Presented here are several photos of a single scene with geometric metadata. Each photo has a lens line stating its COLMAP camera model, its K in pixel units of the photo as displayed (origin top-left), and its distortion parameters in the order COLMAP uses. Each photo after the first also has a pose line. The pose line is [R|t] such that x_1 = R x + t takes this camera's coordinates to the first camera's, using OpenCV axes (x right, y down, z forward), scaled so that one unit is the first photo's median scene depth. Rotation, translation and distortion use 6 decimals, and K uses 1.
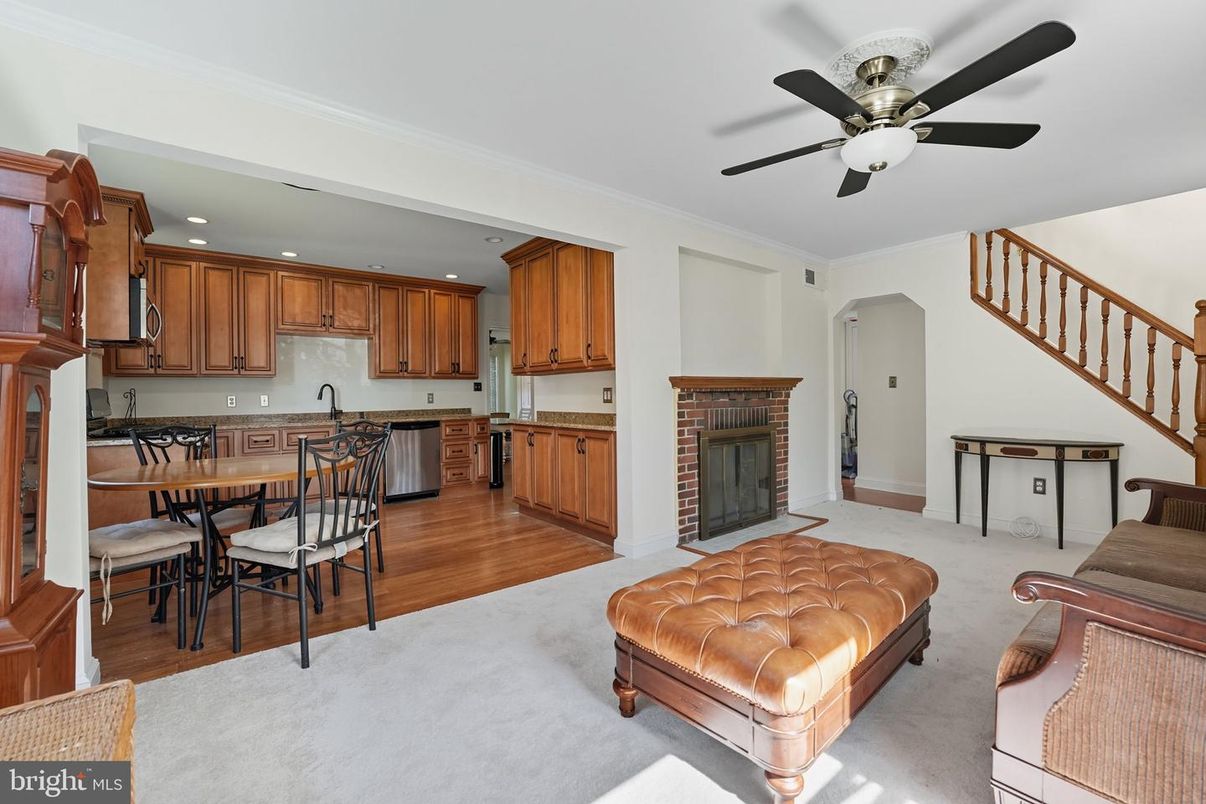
lens RADIAL K [[500.5, 0, 598.9], [0, 500.5, 397.2], [0, 0, 1]] dist [-0.022357, -0.000051]
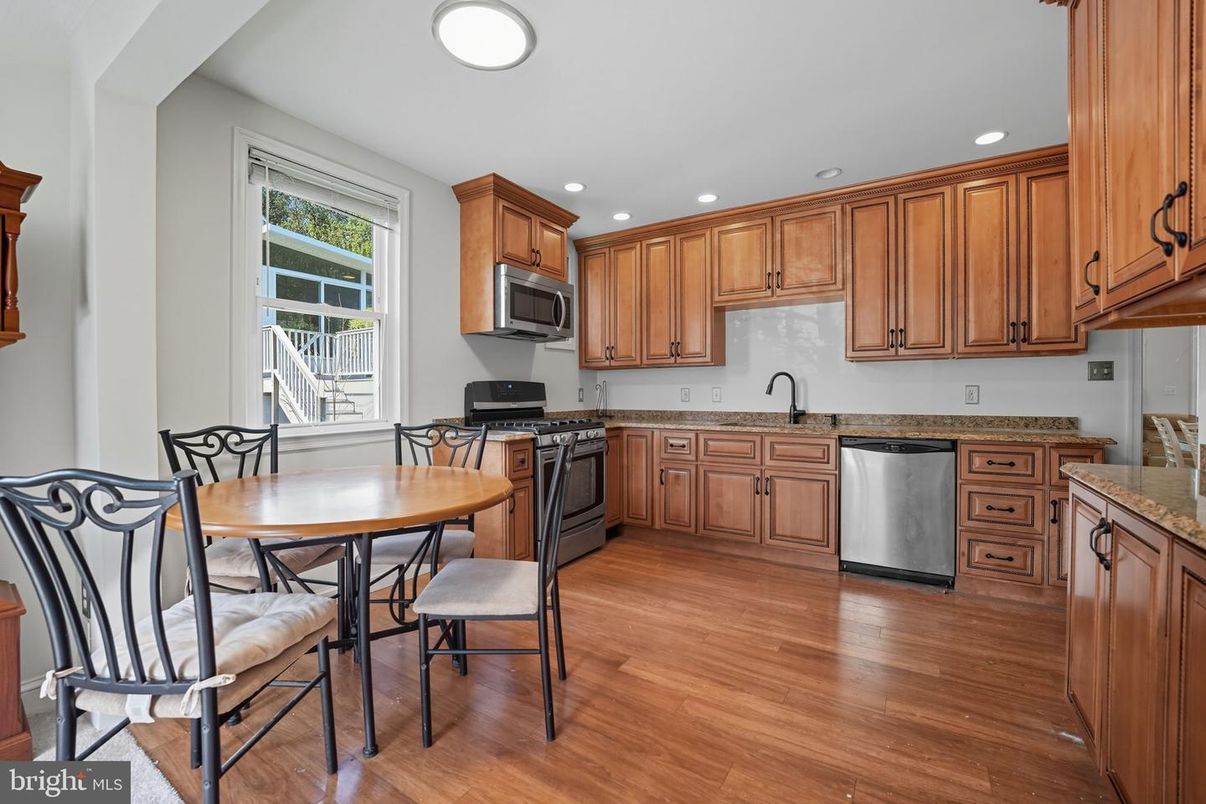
lens RADIAL K [[500.5, 0, 598.9], [0, 500.5, 397.2], [0, 0, 1]] dist [-0.022357, -0.000051]
pose [[0.328670, 0.019726, -0.944239, 0.030047], [-0.006893, 0.999805, 0.018487, -0.002501], [0.944420, 0.000433, 0.328742, 0.529223]]
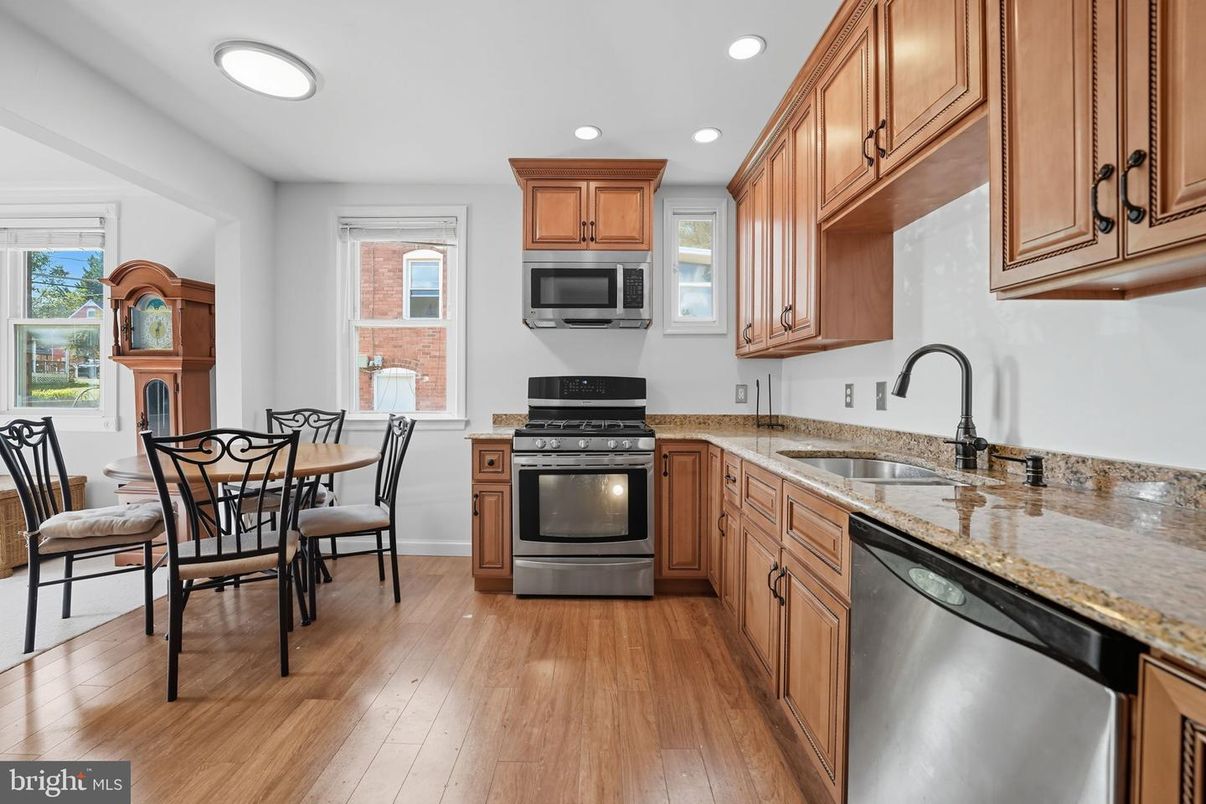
lens RADIAL K [[500.5, 0, 598.9], [0, 500.5, 397.2], [0, 0, 1]] dist [-0.022357, -0.000051]
pose [[-0.616871, 0.019274, -0.786828, -0.185823], [-0.004954, 0.999585, 0.028369, -0.003089], [0.787049, 0.021398, -0.616520, 1.029409]]
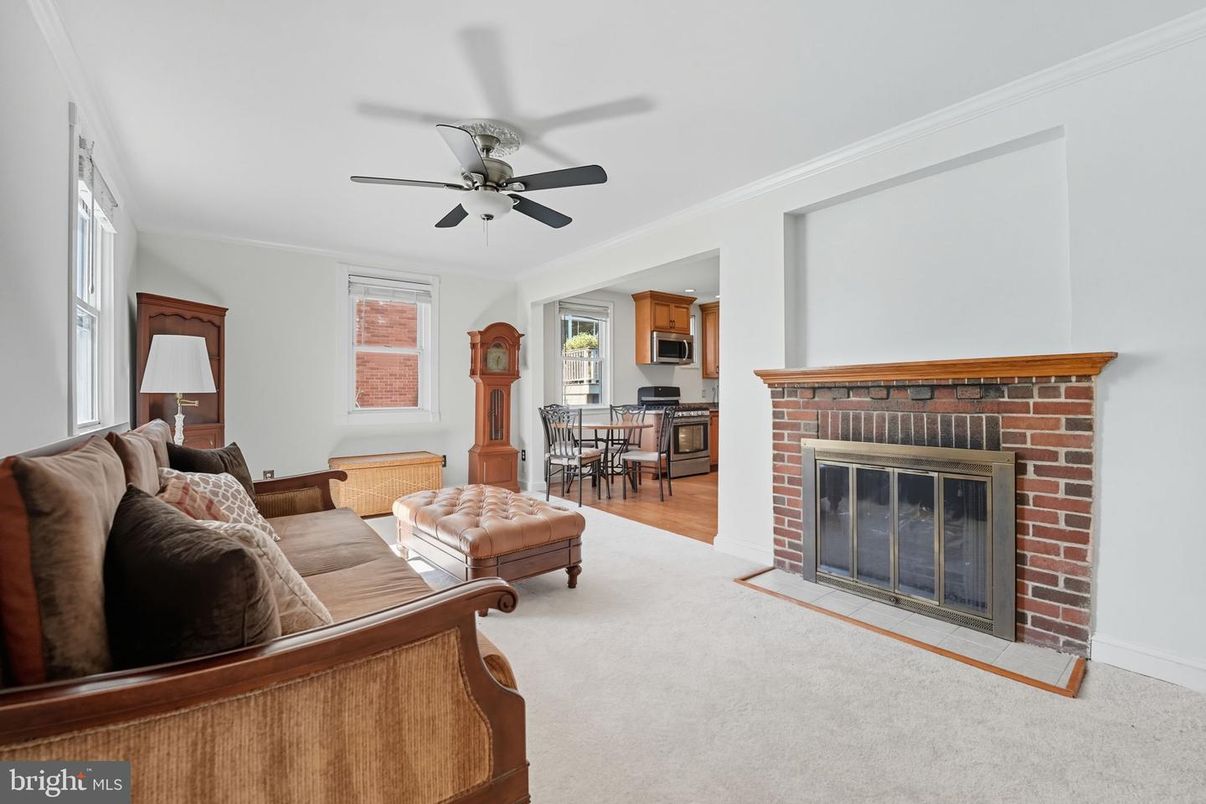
lens RADIAL K [[500.5, 0, 598.9], [0, 500.5, 397.2], [0, 0, 1]] dist [-0.022357, -0.000051]
pose [[-0.013490, 0.017722, -0.999752, 0.699043], [0.000531, 0.999843, 0.017717, -0.006813], [0.999909, -0.000292, -0.013497, 0.492241]]
